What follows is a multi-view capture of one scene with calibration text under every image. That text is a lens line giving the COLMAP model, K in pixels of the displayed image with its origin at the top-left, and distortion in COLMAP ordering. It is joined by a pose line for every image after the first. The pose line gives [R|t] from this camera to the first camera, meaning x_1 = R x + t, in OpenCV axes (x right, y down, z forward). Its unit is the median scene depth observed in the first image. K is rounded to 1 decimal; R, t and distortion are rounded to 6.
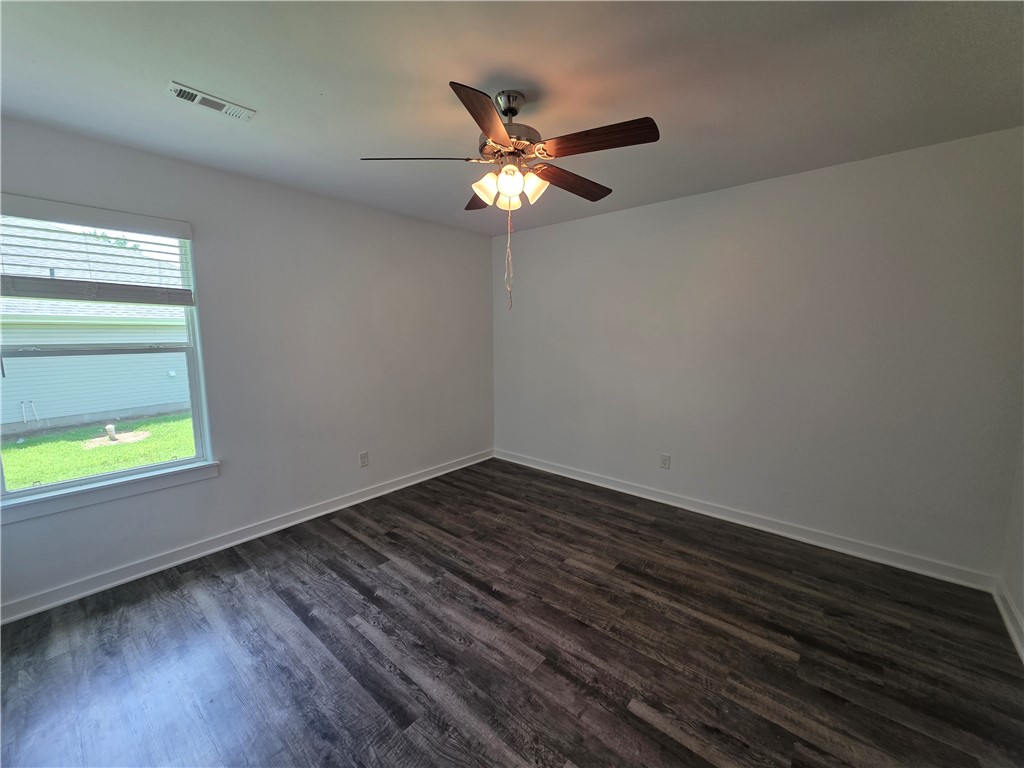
lens RADIAL K [[409.4, 0, 511.3], [0, 409.4, 385.3], [0, 0, 1]] dist [0.002313, 0.000156]
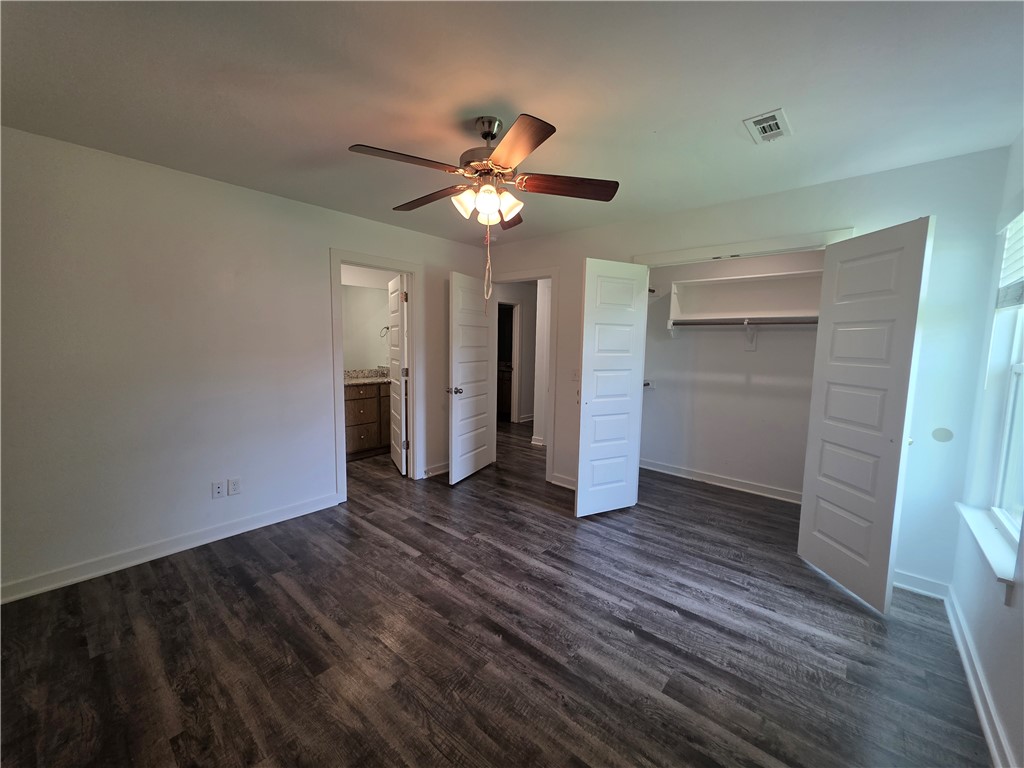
lens RADIAL K [[409.4, 0, 511.6], [0, 409.4, 383.6], [0, 0, 1]] dist [0.002313, 0.000156]
pose [[-0.999895, -0.014480, 0.000259, -0.060882], [-0.014038, 0.973474, 0.228365, -0.224449], [-0.003558, 0.228337, -0.973576, 1.792320]]
